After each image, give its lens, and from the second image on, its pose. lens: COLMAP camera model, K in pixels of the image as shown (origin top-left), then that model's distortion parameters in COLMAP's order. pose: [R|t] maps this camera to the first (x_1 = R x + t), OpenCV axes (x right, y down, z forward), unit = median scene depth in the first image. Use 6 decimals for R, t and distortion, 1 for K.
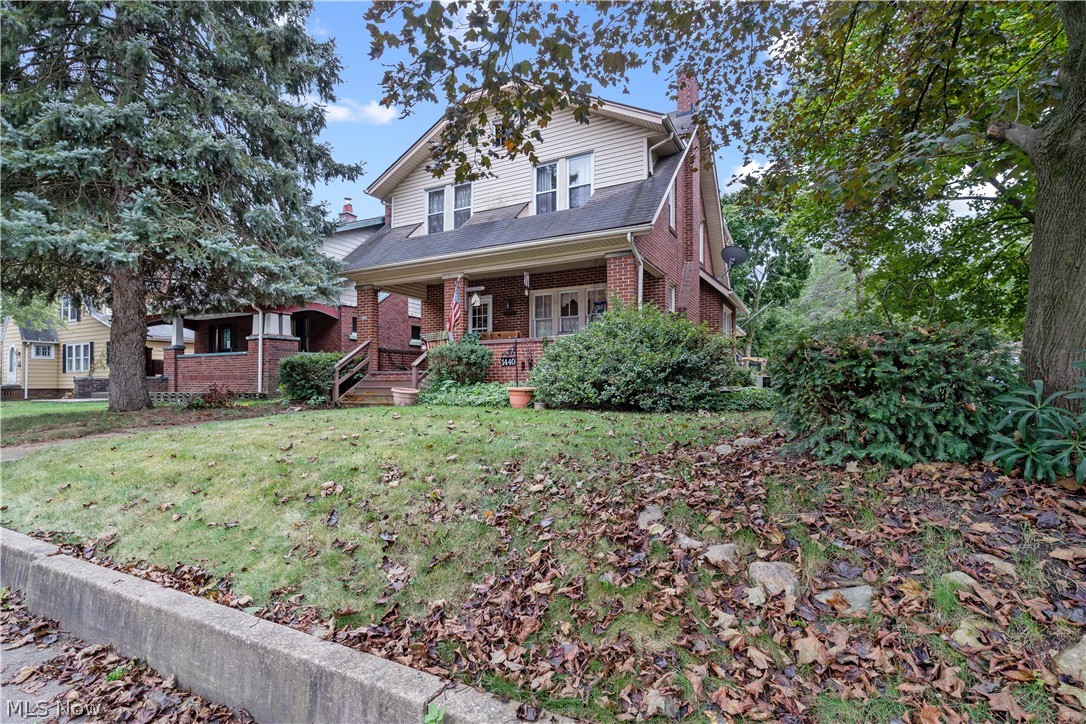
lens RADIAL K [[488.7, 0, 542.5], [0, 488.7, 366.9], [0, 0, 1]] dist [0.002015, 0.000379]
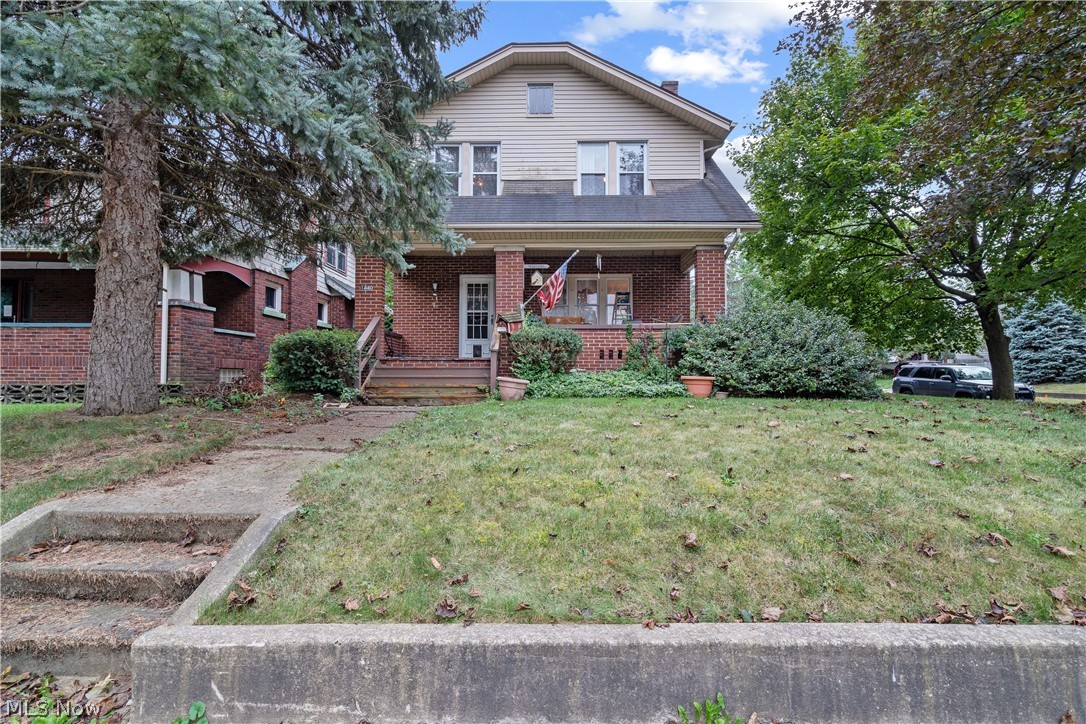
lens RADIAL K [[488.7, 0, 542.5], [0, 488.7, 358.4], [0, 0, 1]] dist [0.002015, 0.000379]
pose [[0.899683, 0.023003, 0.435937, -0.498431], [-0.019969, 0.999734, -0.011542, 0.017398], [-0.436087, 0.001679, 0.899903, 0.190835]]
